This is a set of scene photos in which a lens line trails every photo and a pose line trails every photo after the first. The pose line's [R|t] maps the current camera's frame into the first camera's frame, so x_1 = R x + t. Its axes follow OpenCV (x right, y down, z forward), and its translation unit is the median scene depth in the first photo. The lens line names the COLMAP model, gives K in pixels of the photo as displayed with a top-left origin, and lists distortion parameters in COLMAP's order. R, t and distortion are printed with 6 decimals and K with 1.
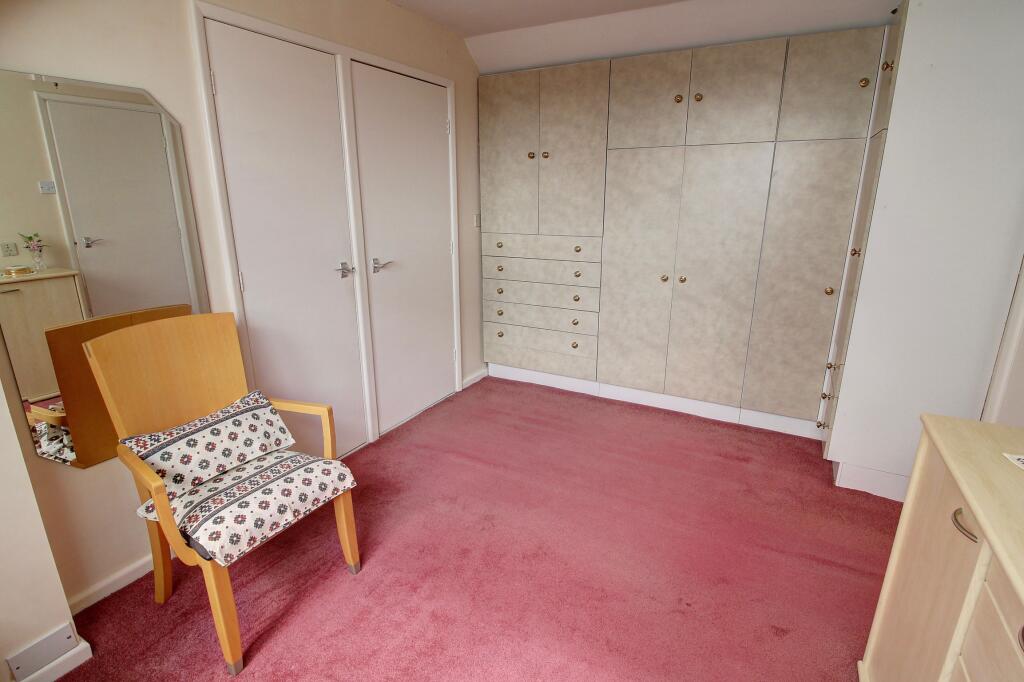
lens RADIAL K [[507.6, 0, 508.4], [0, 507.6, 336.8], [0, 0, 1]] dist [-0.000528, -0.000572]
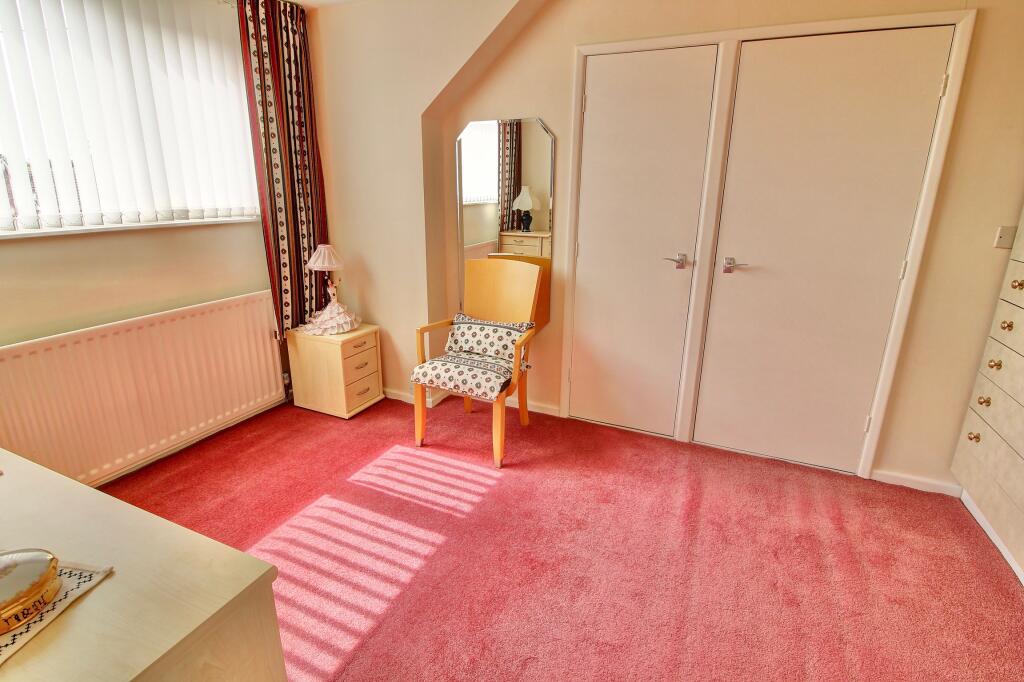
lens RADIAL K [[507.6, 0, 508.4], [0, 507.6, 336.8], [0, 0, 1]] dist [-0.000528, -0.000572]
pose [[0.071691, 0.288937, -0.954660, 0.930972], [-0.282037, 0.923934, 0.258458, -0.220111], [0.956721, 0.250721, 0.147728, 0.779879]]
